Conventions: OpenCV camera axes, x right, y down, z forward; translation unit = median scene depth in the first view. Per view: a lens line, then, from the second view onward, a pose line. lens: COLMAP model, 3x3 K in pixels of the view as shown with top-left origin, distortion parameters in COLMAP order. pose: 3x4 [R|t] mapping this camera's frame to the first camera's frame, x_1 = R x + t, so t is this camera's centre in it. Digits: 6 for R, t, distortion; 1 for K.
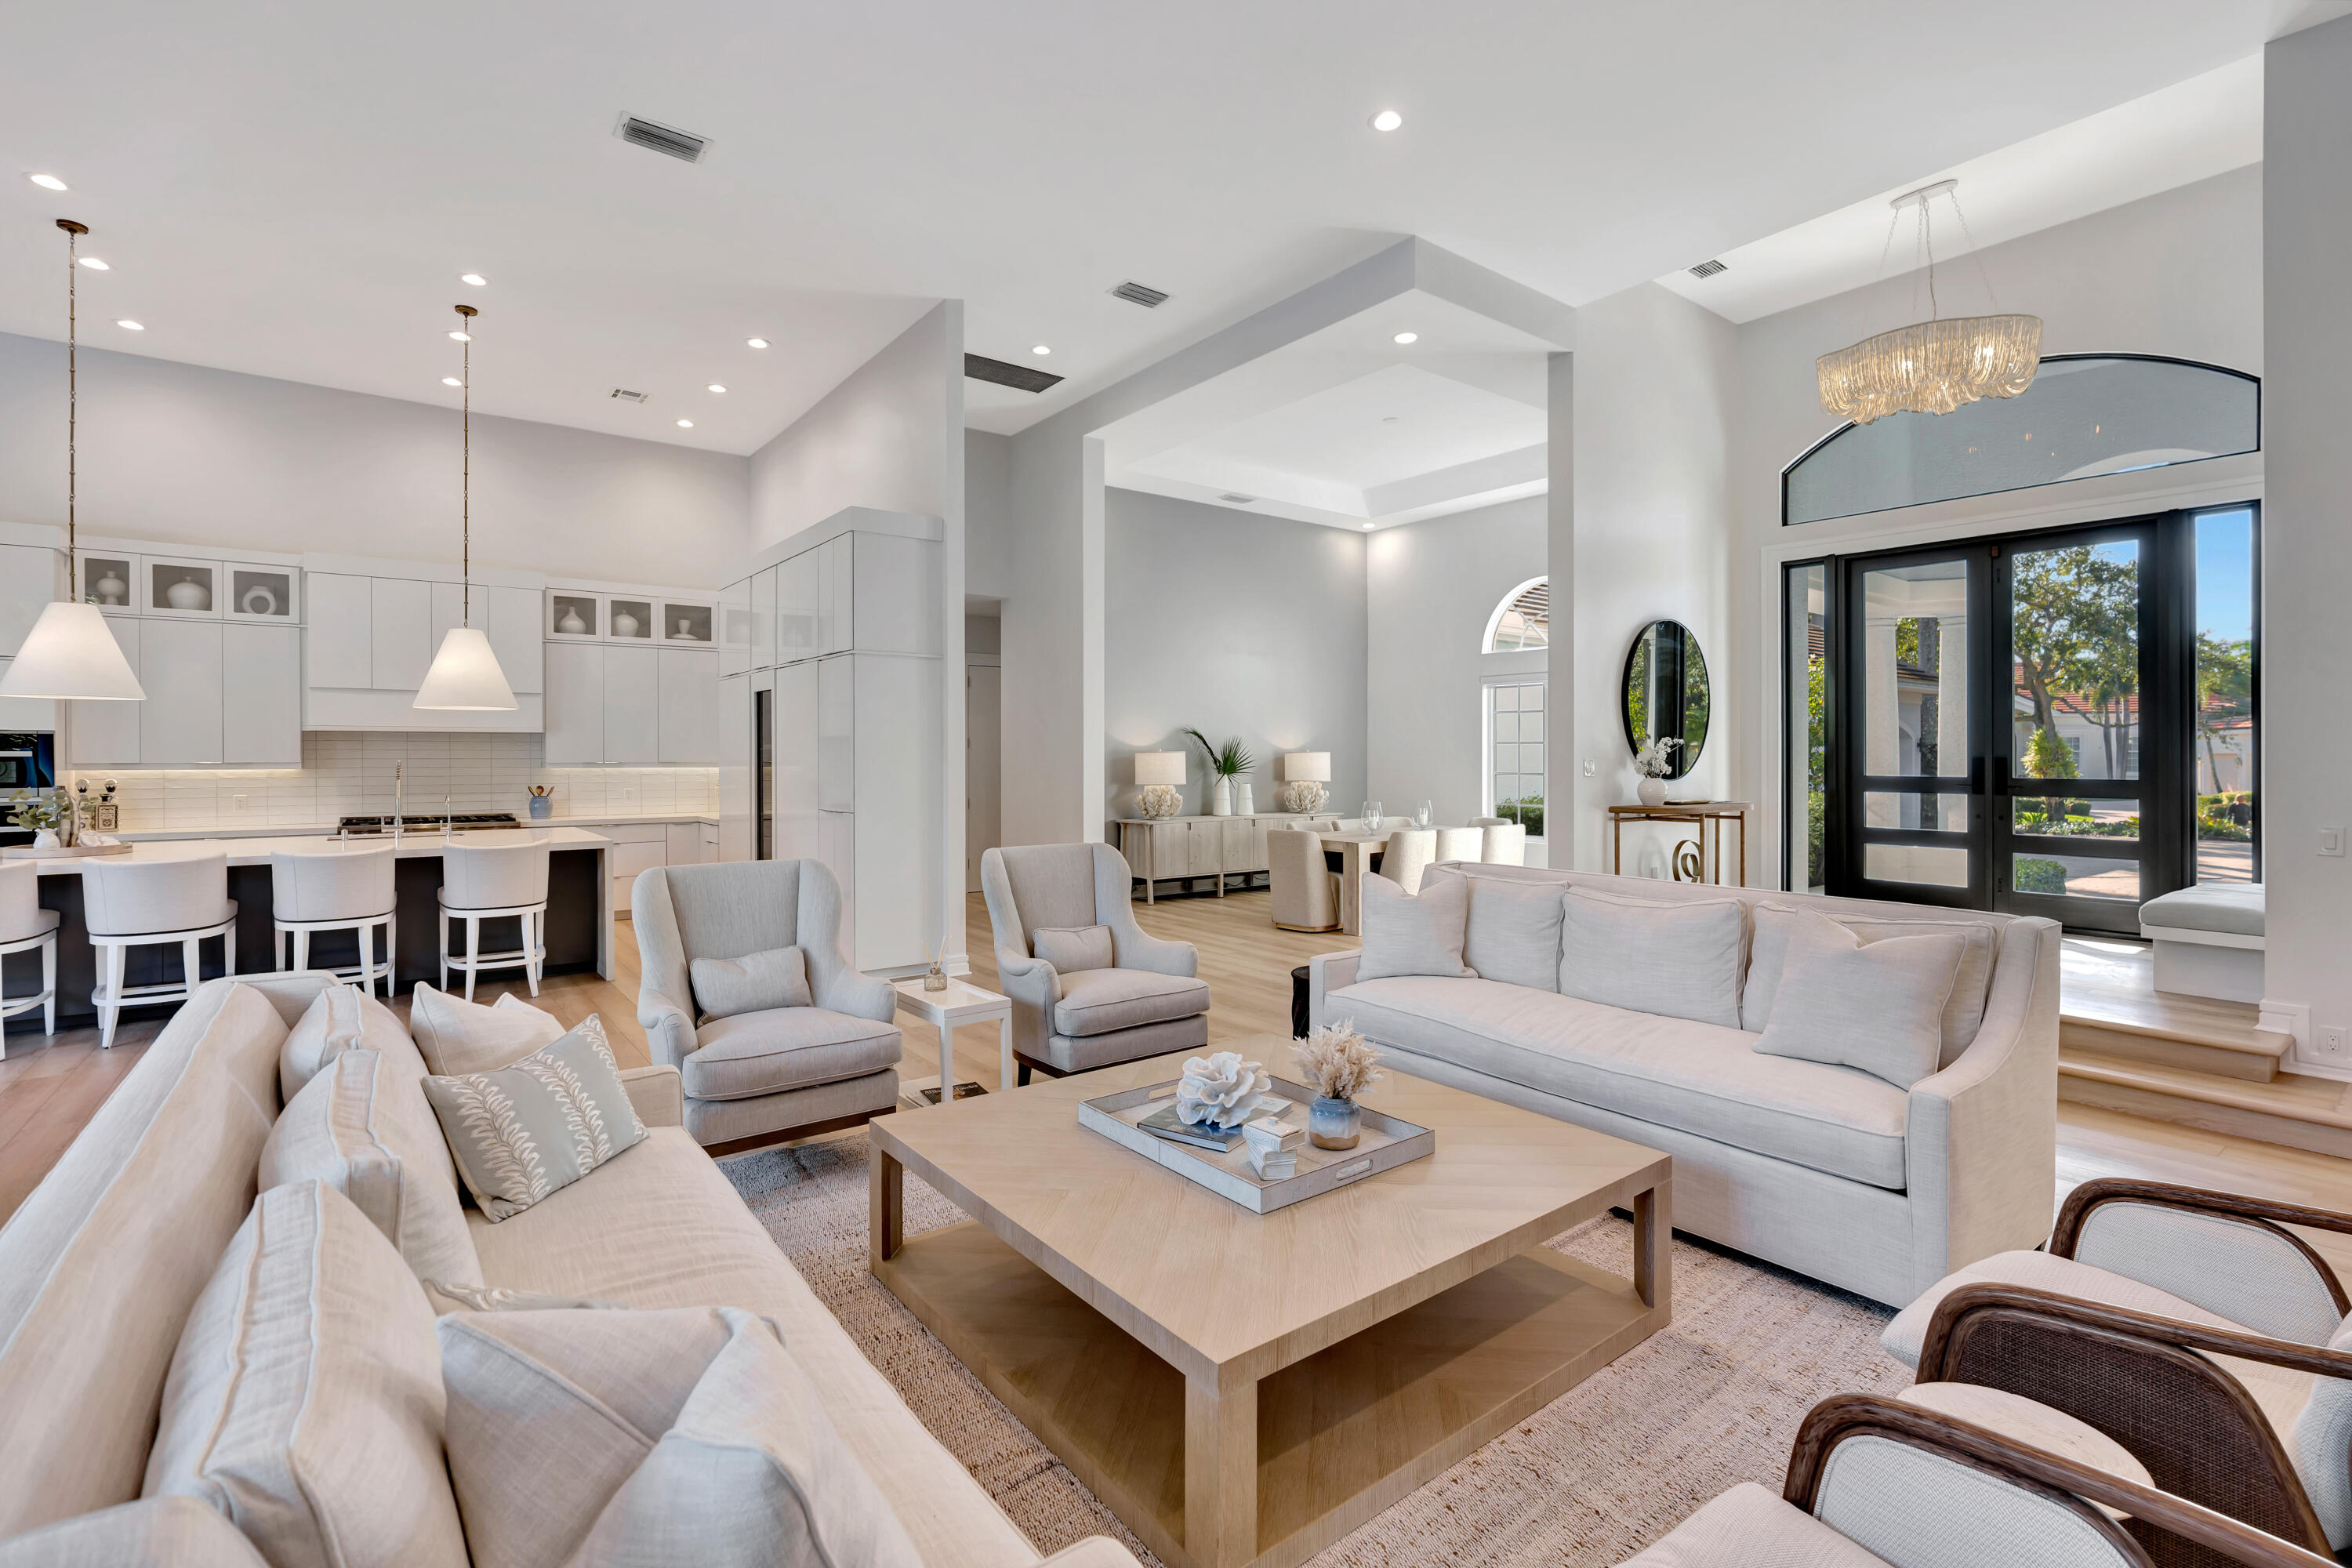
lens RADIAL K [[1045.0, 0, 1173.4], [0, 1045.0, 753.7], [0, 0, 1]] dist [-0.001719, -0.000527]
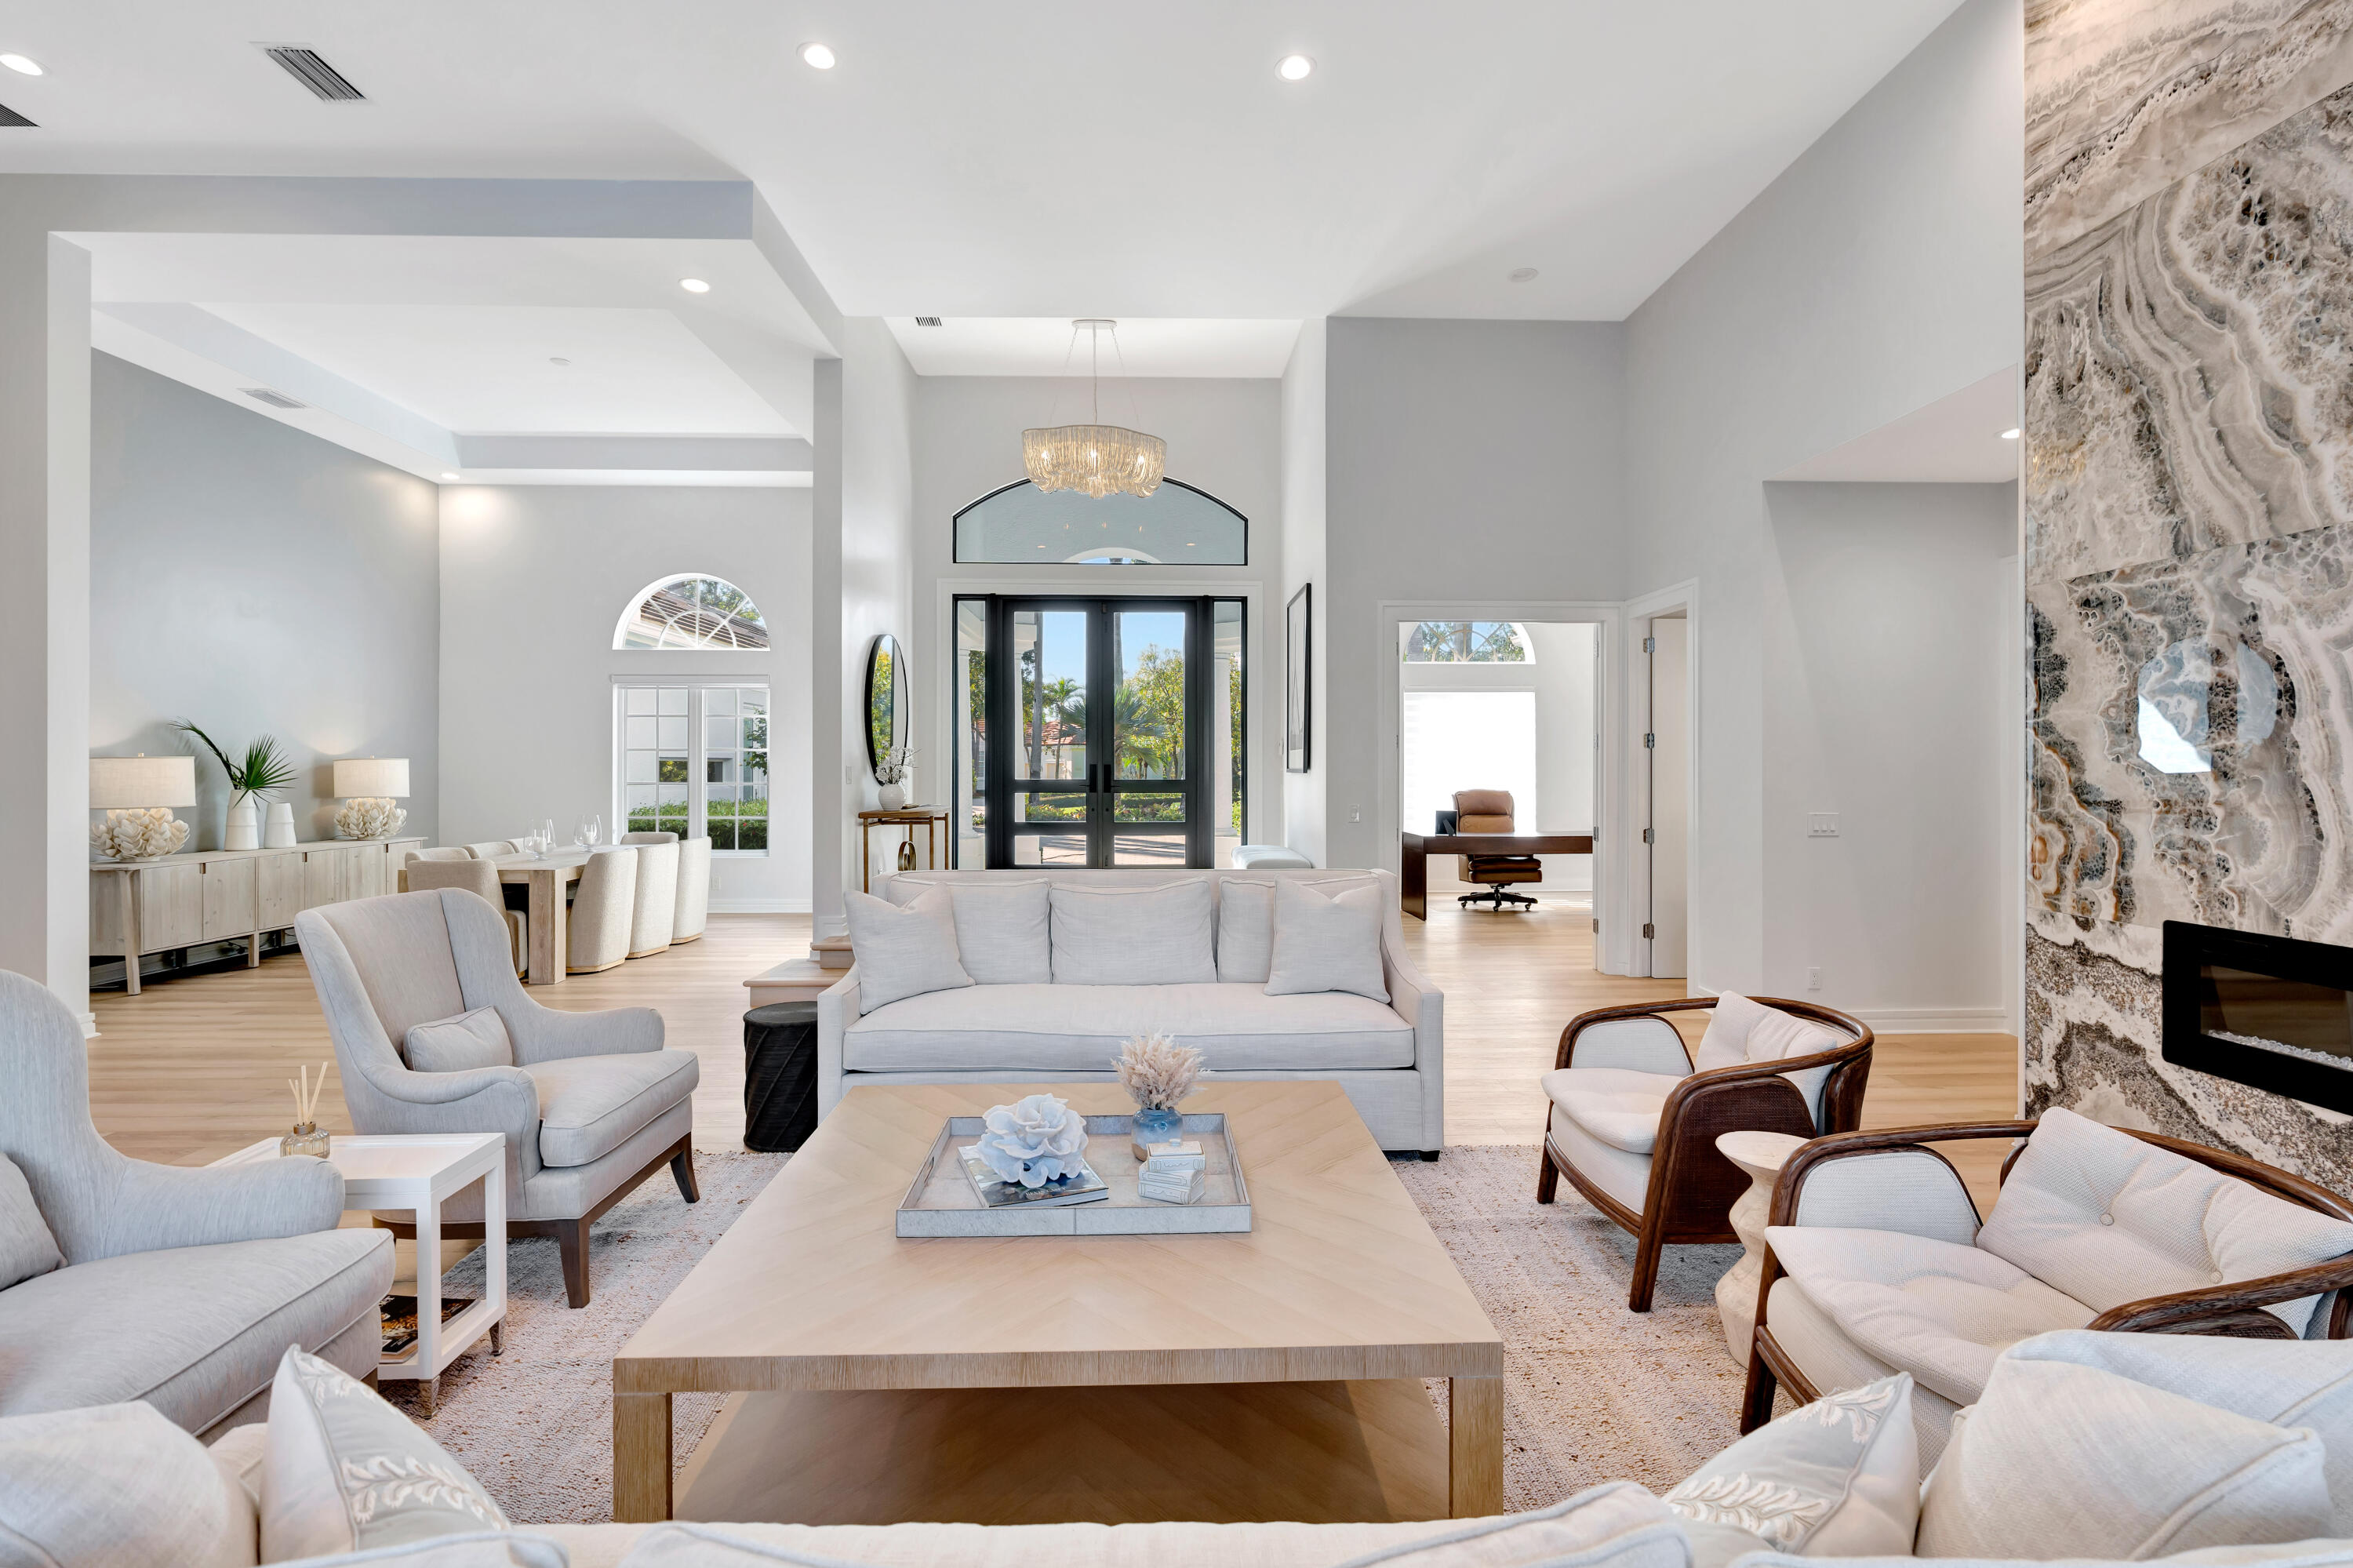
lens RADIAL K [[1045.5, 0, 1173.9], [0, 1045.5, 753.7], [0, 0, 1]] dist [-0.001719, -0.000527]
pose [[0.588201, 0.006718, 0.808687, -0.195148], [0.000166, 0.999964, -0.008428, 0.001710], [-0.808715, 0.005092, 0.588179, 0.127396]]
